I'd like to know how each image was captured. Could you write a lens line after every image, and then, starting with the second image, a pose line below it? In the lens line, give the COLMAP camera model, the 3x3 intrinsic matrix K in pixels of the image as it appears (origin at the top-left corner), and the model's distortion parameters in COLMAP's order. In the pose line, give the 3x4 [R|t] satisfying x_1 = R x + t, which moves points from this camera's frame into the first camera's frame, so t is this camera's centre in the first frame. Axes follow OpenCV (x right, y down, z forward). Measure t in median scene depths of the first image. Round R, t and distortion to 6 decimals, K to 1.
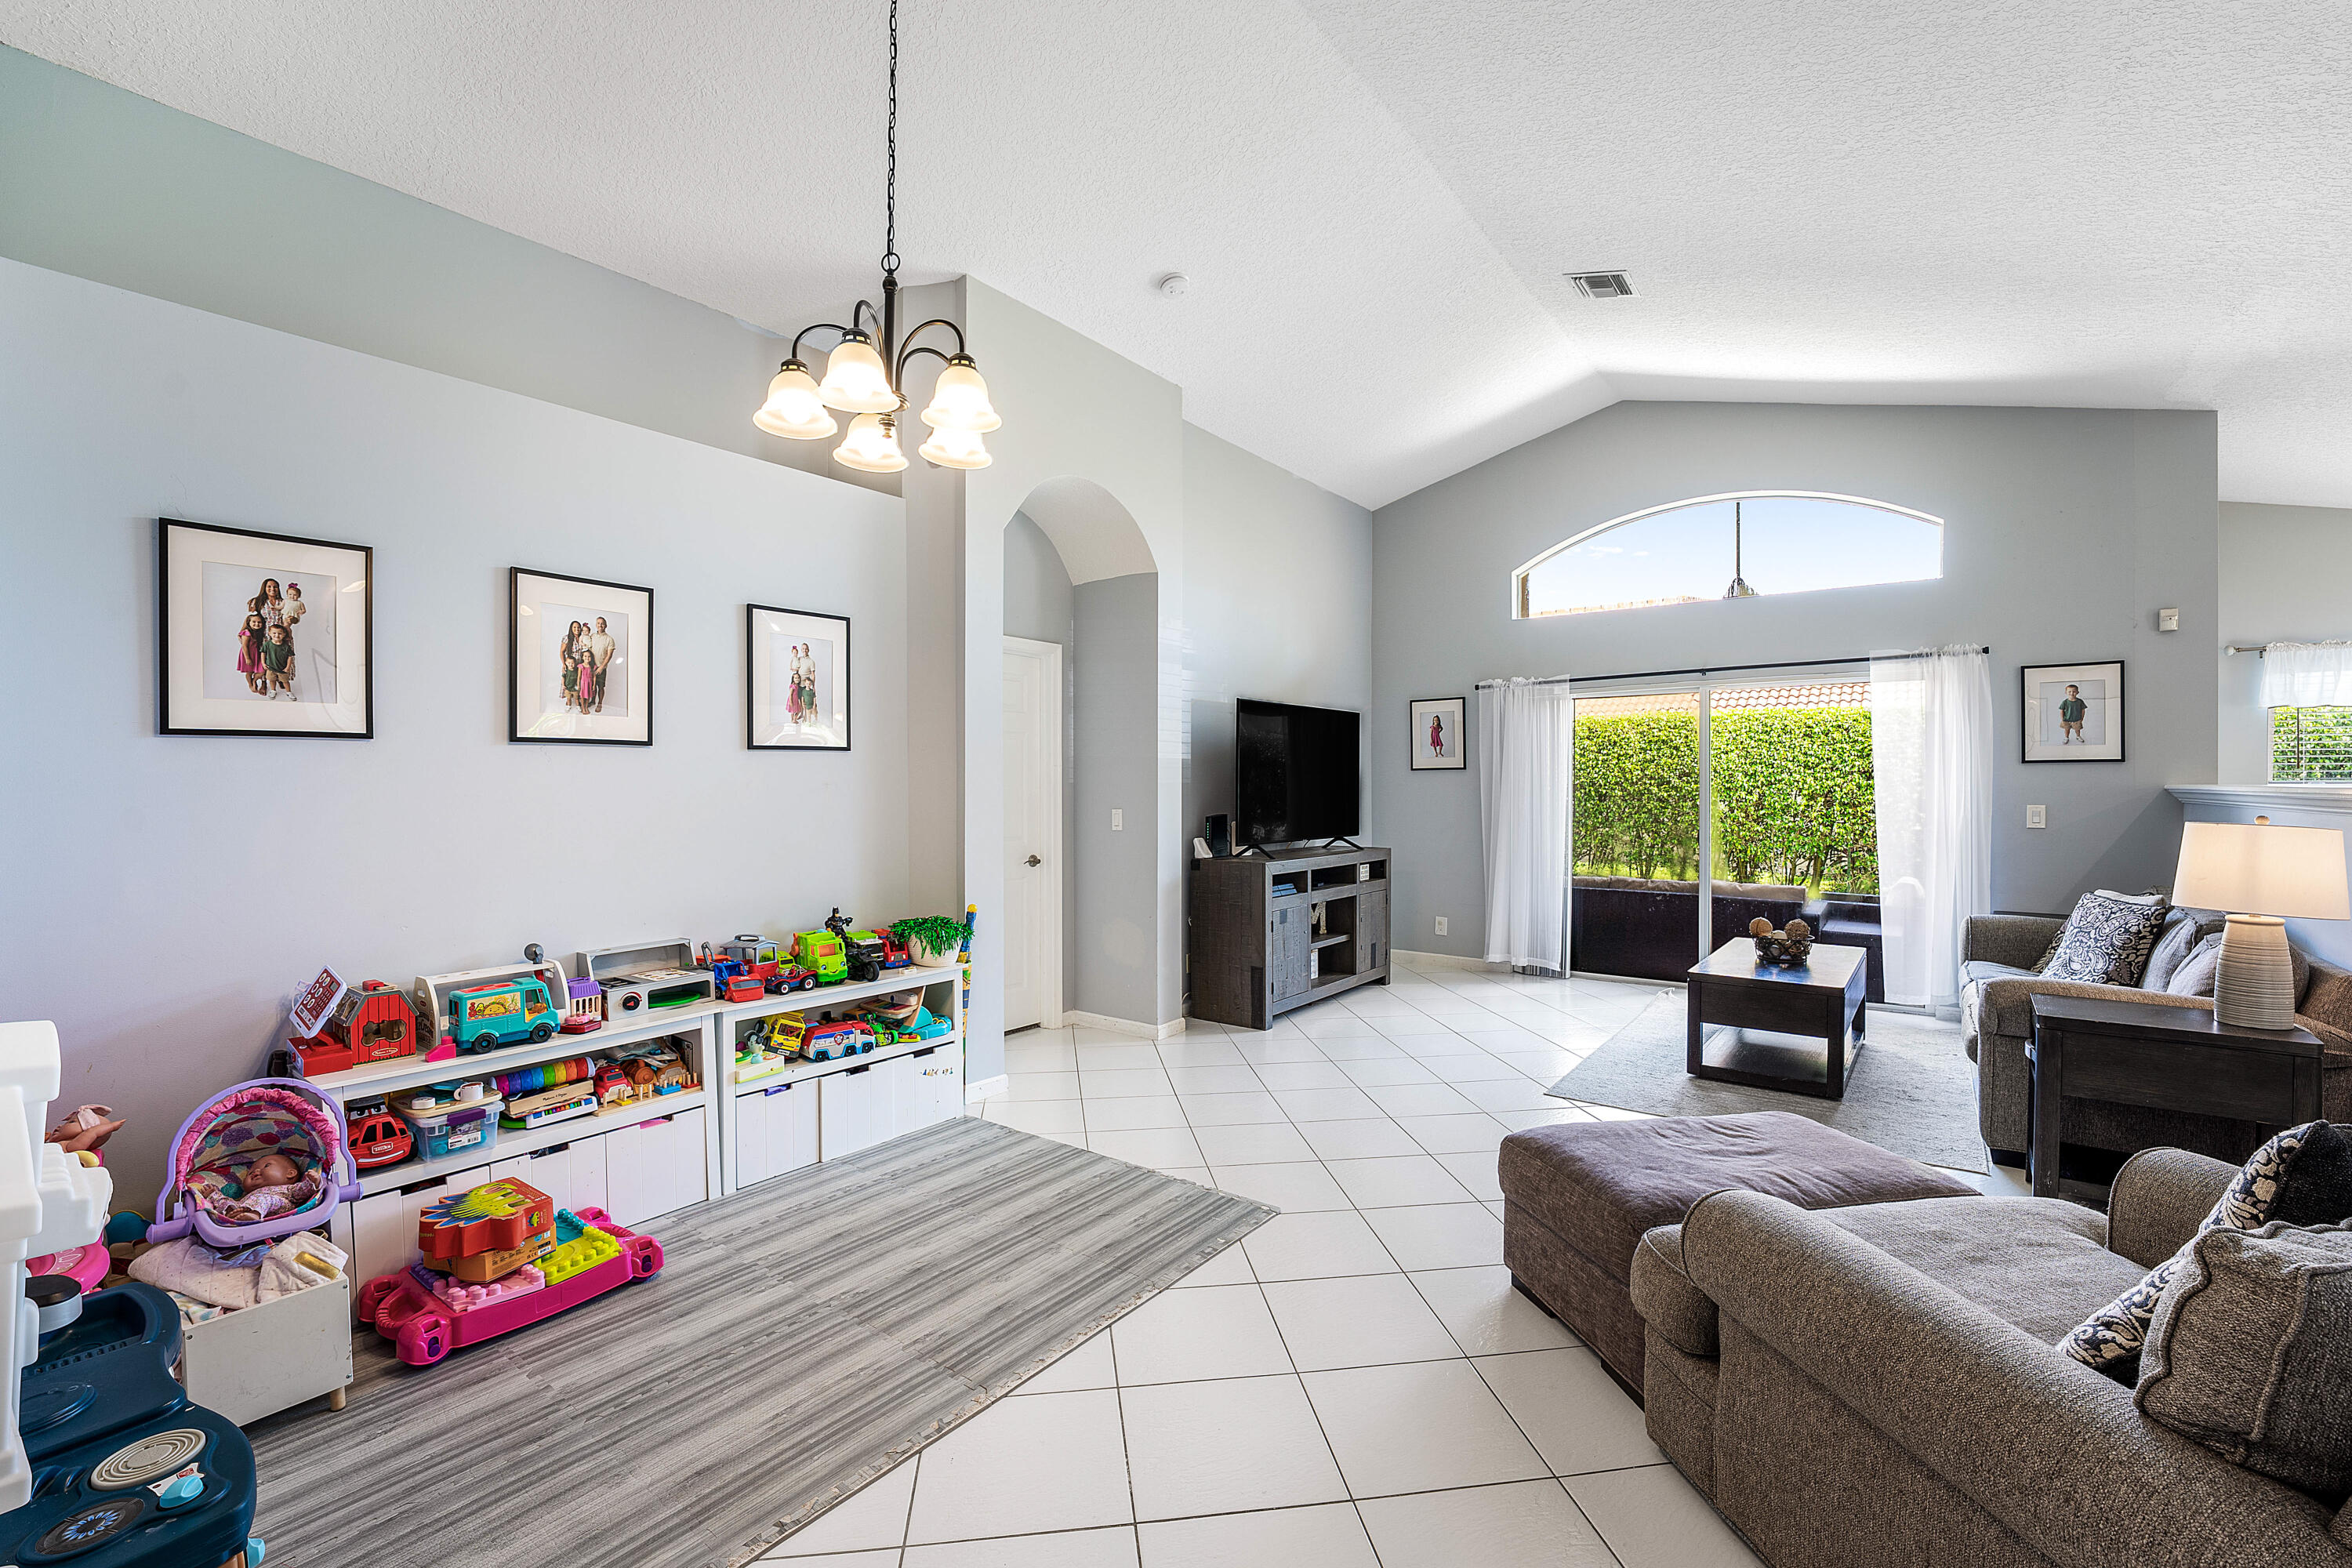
lens RADIAL K [[996.4, 0, 1181.1], [0, 996.4, 791.7], [0, 0, 1]] dist [-0.024924, 0.004477]
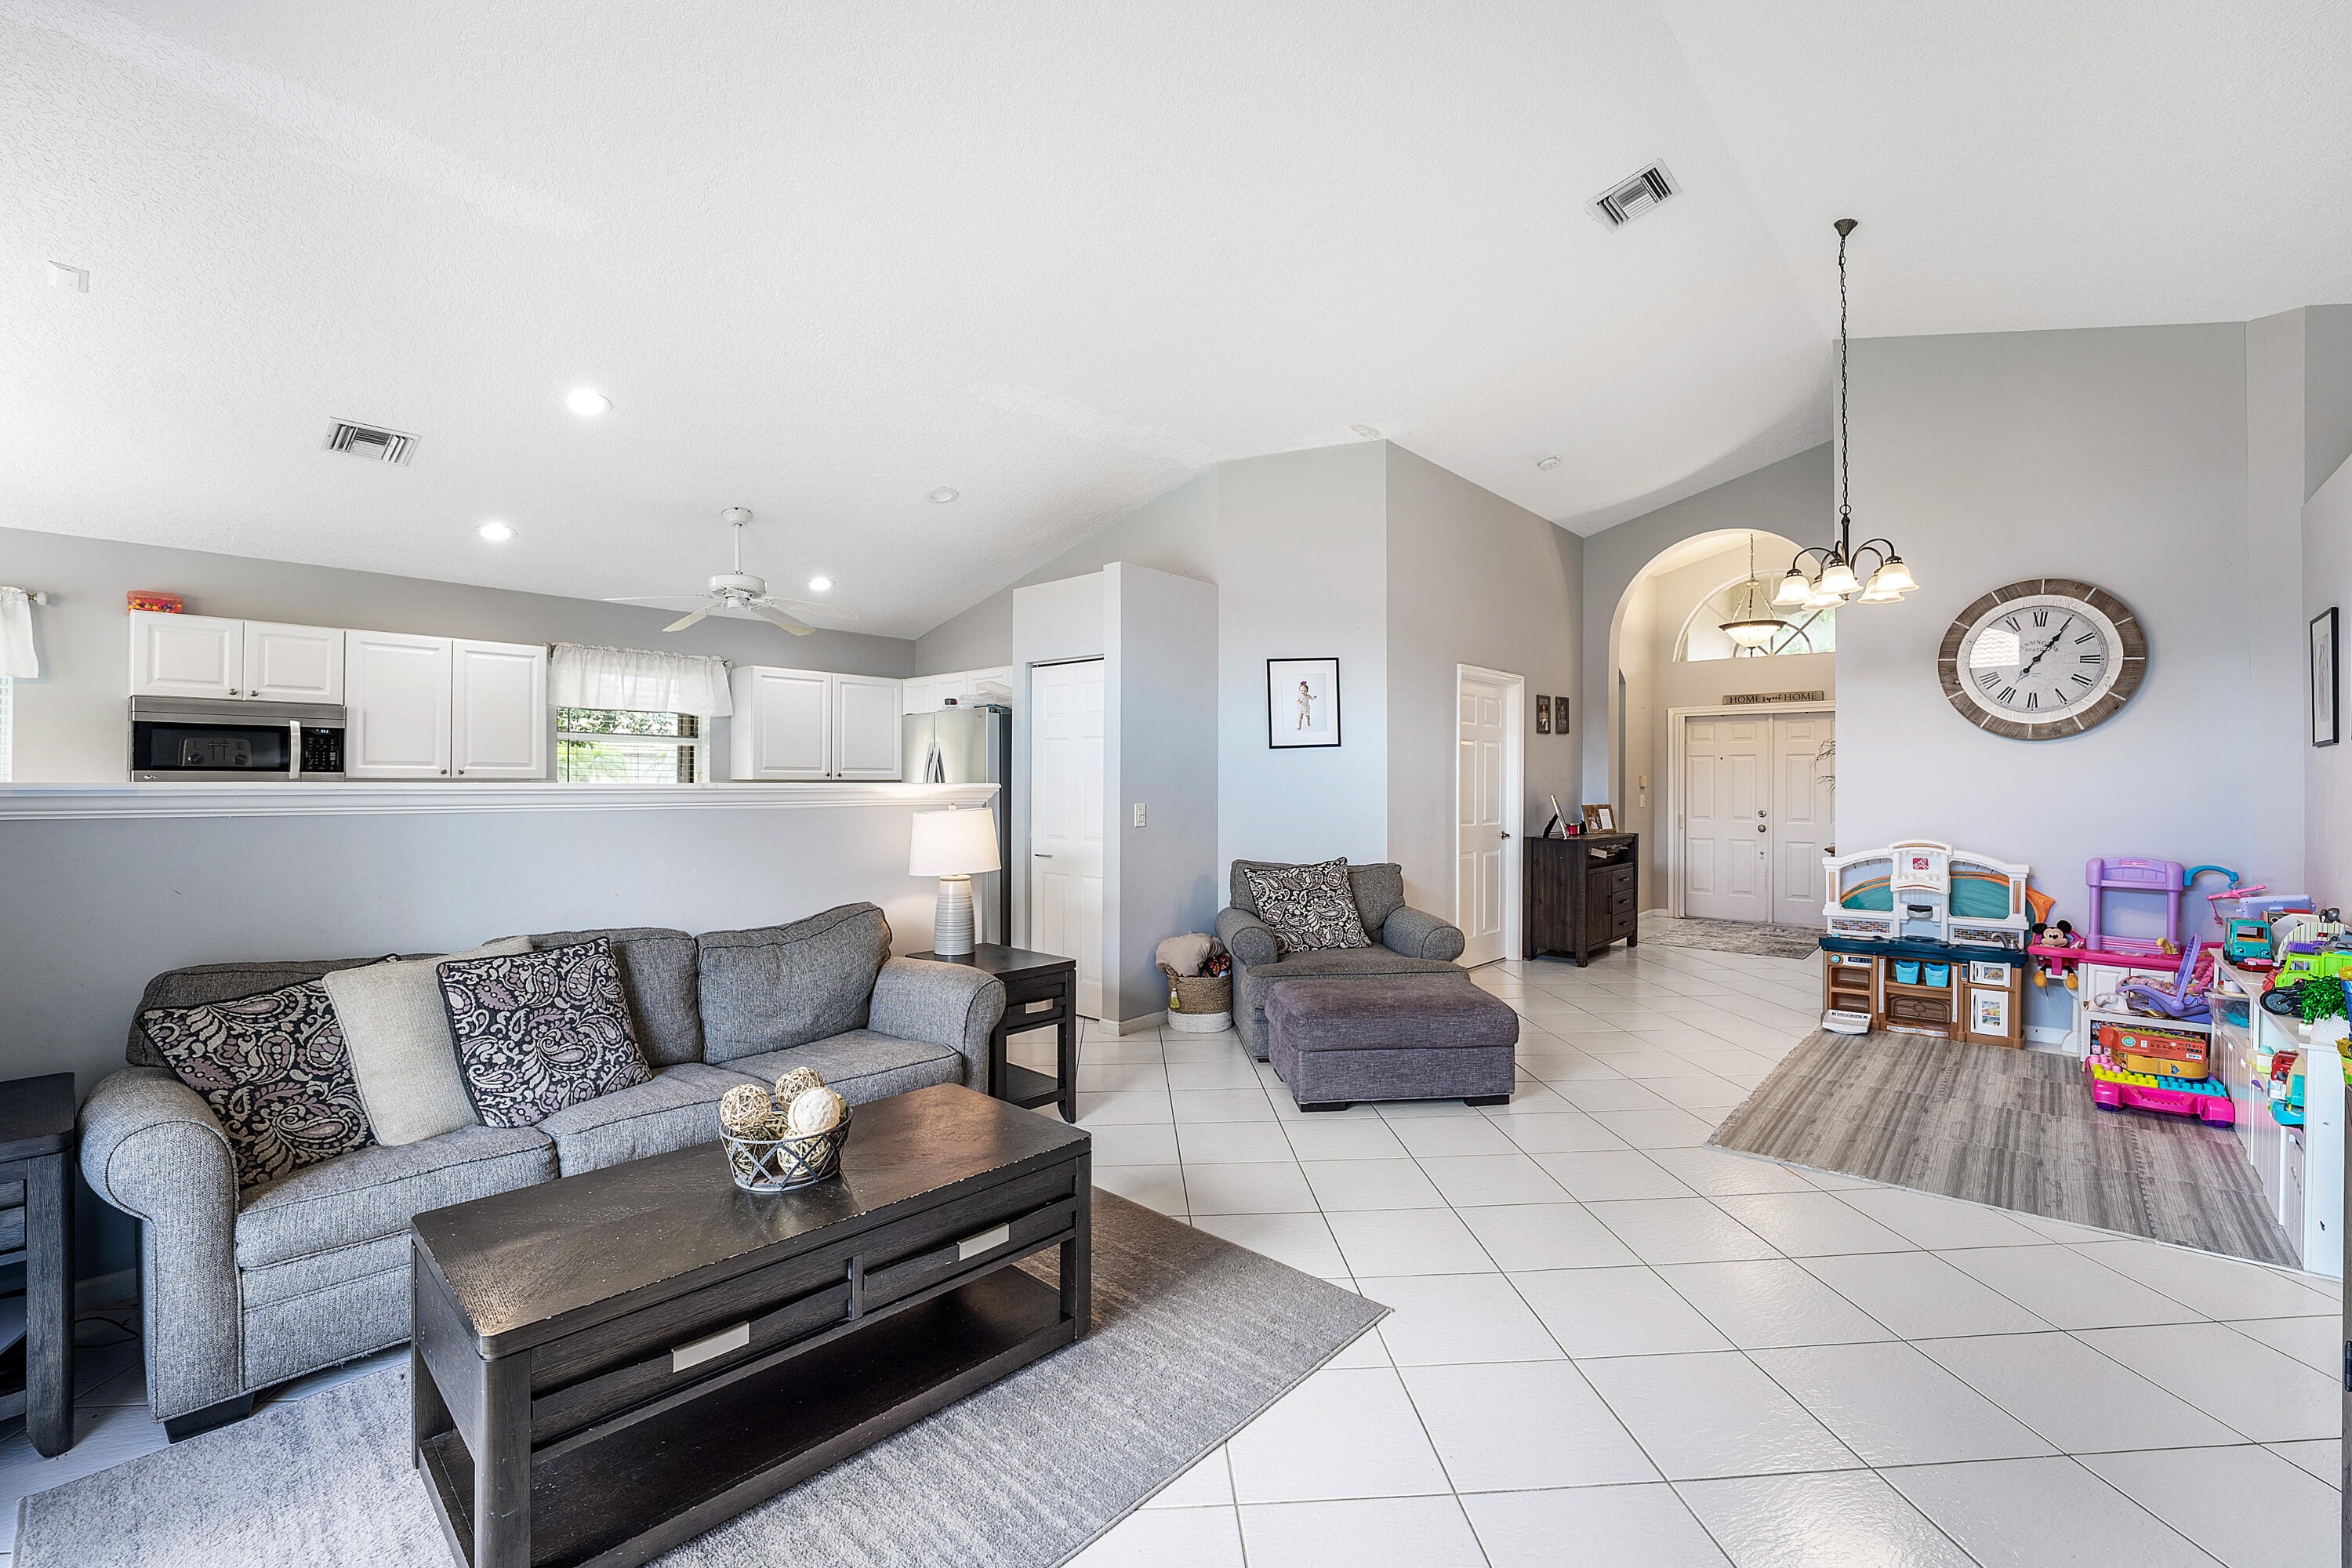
lens RADIAL K [[996.4, 0, 1181.1], [0, 996.4, 791.7], [0, 0, 1]] dist [-0.024924, 0.004477]
pose [[-0.996652, 0.004495, 0.081643, 0.531228], [0.005568, 0.999901, 0.012922, -0.008351], [-0.081576, 0.013333, -0.996578, 1.886805]]
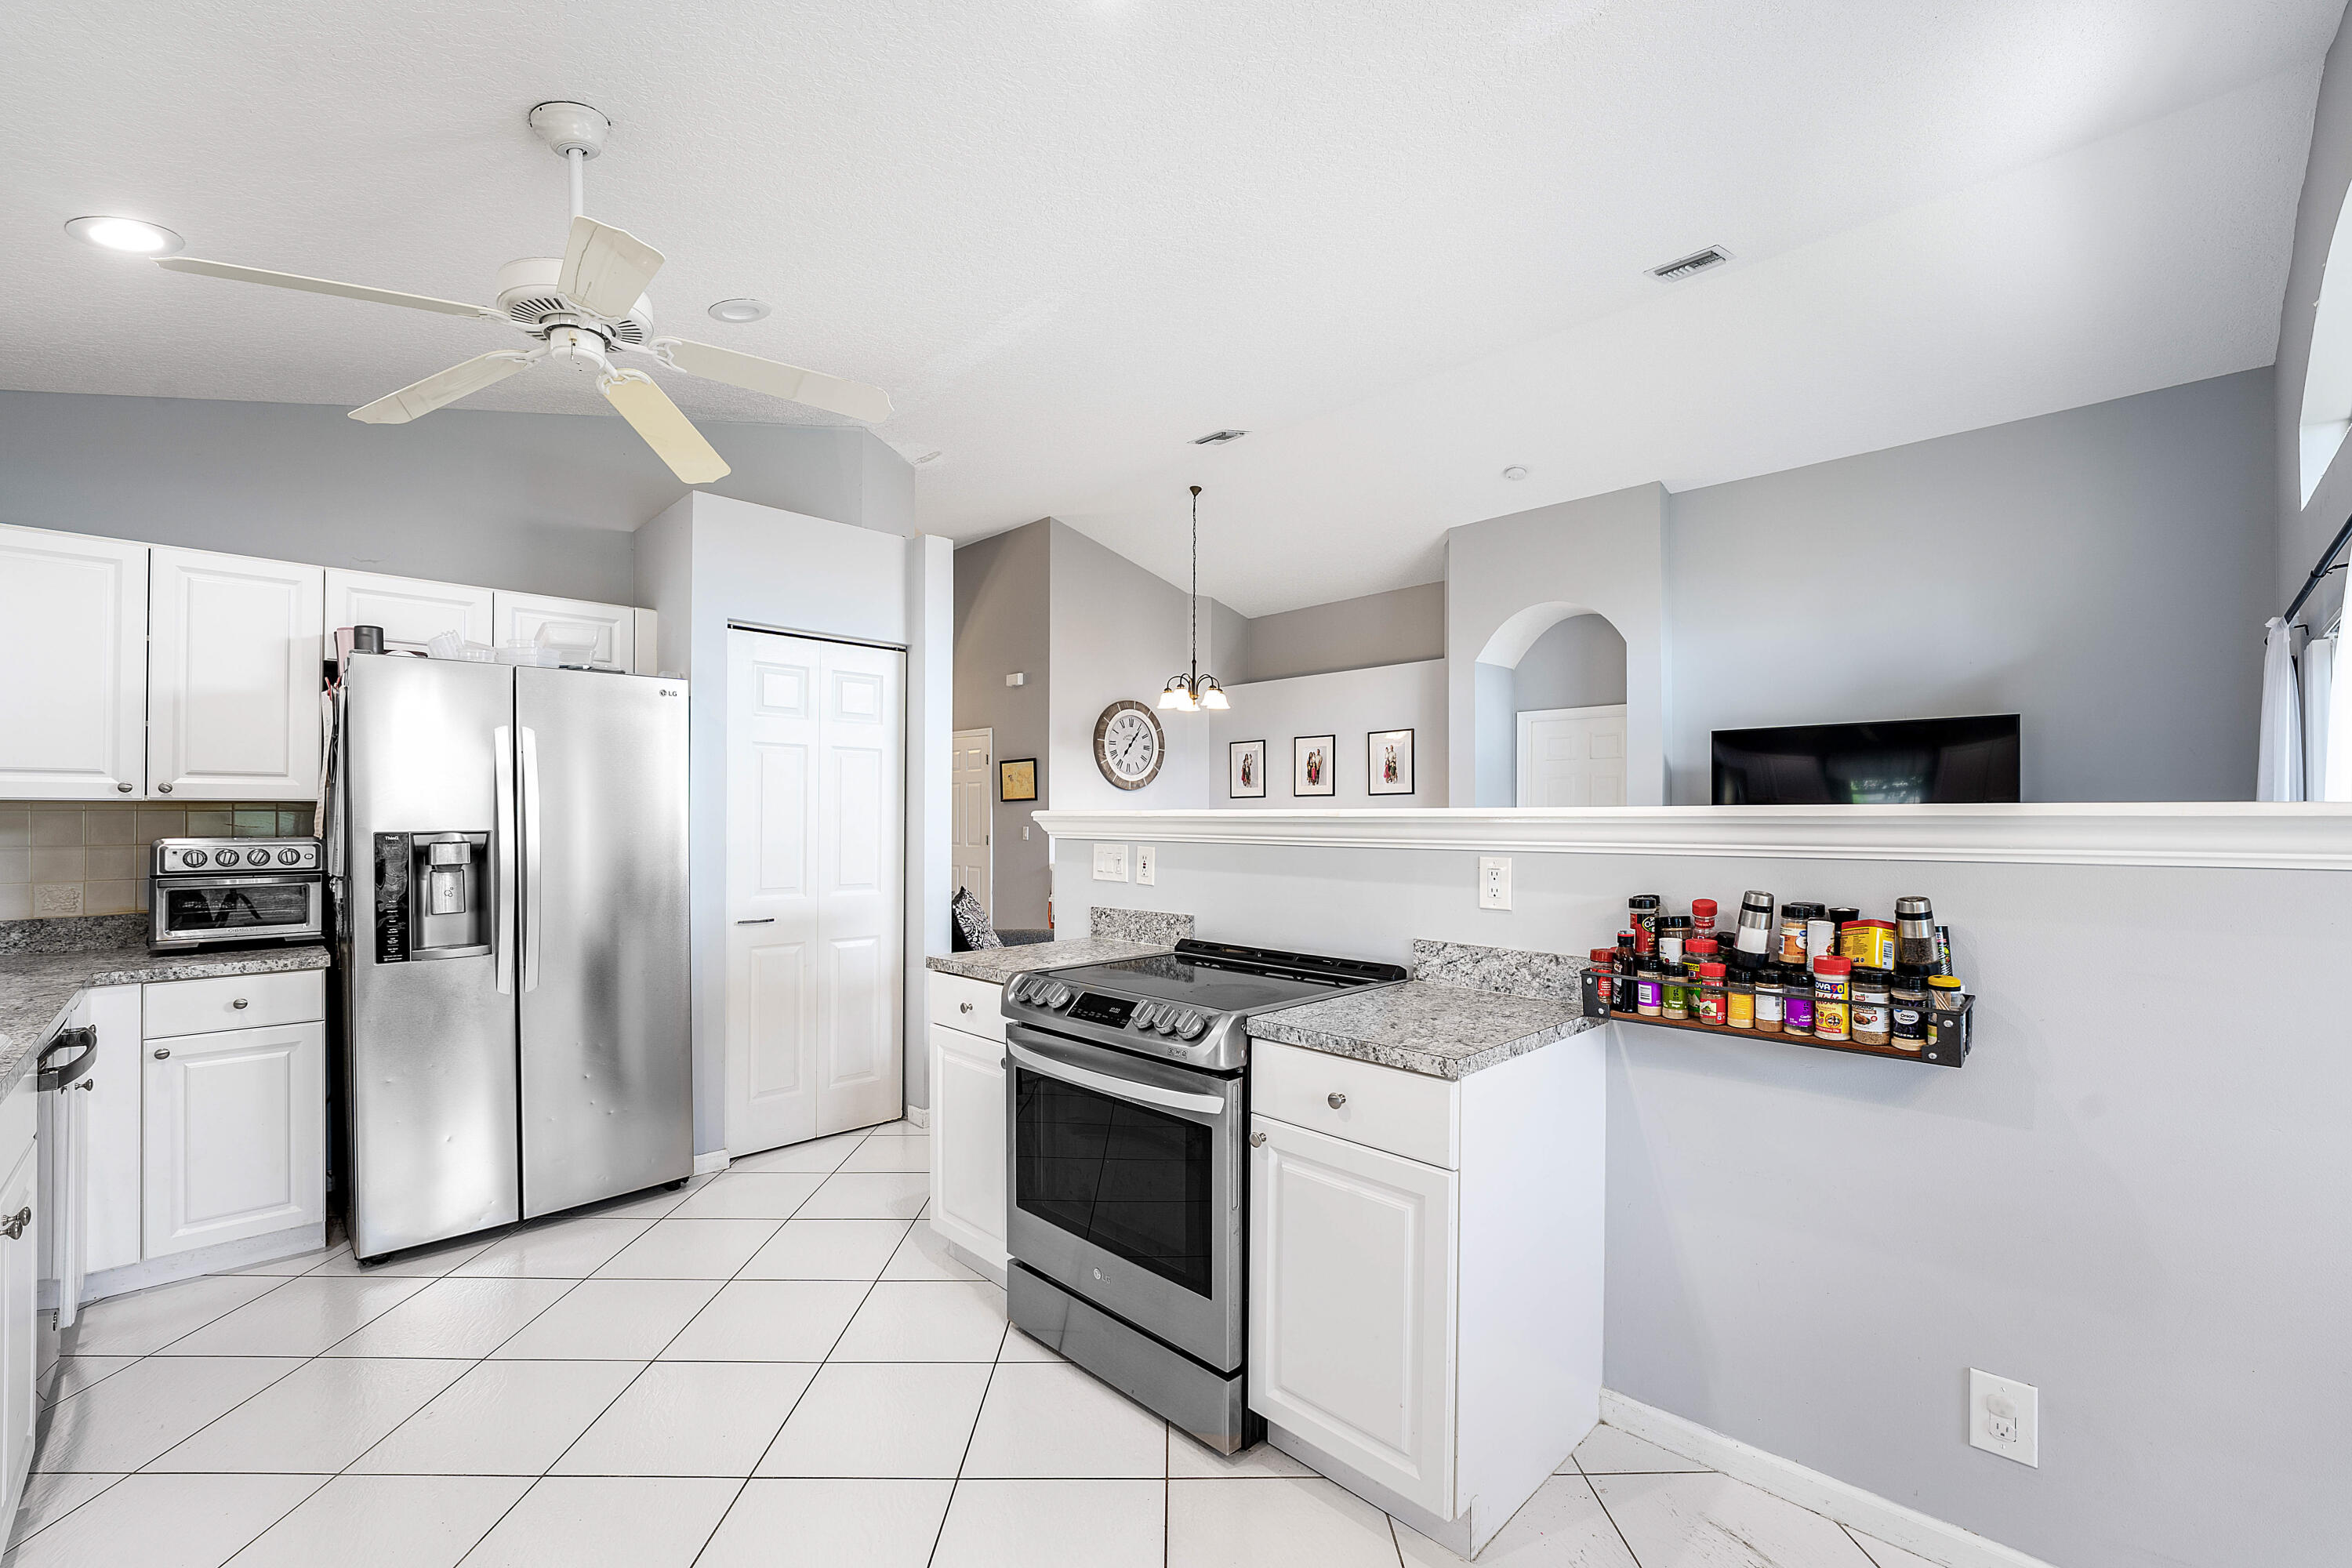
lens RADIAL K [[964.9, 0, 1189.7], [0, 964.9, 818.7], [0, 0, 1]] dist [-0.011587, 0.000335]
pose [[-0.136926, 0.006677, -0.990559, 1.826425], [-0.006052, 0.999953, 0.007577, -0.004261], [0.990563, 0.007032, -0.136879, 0.896588]]
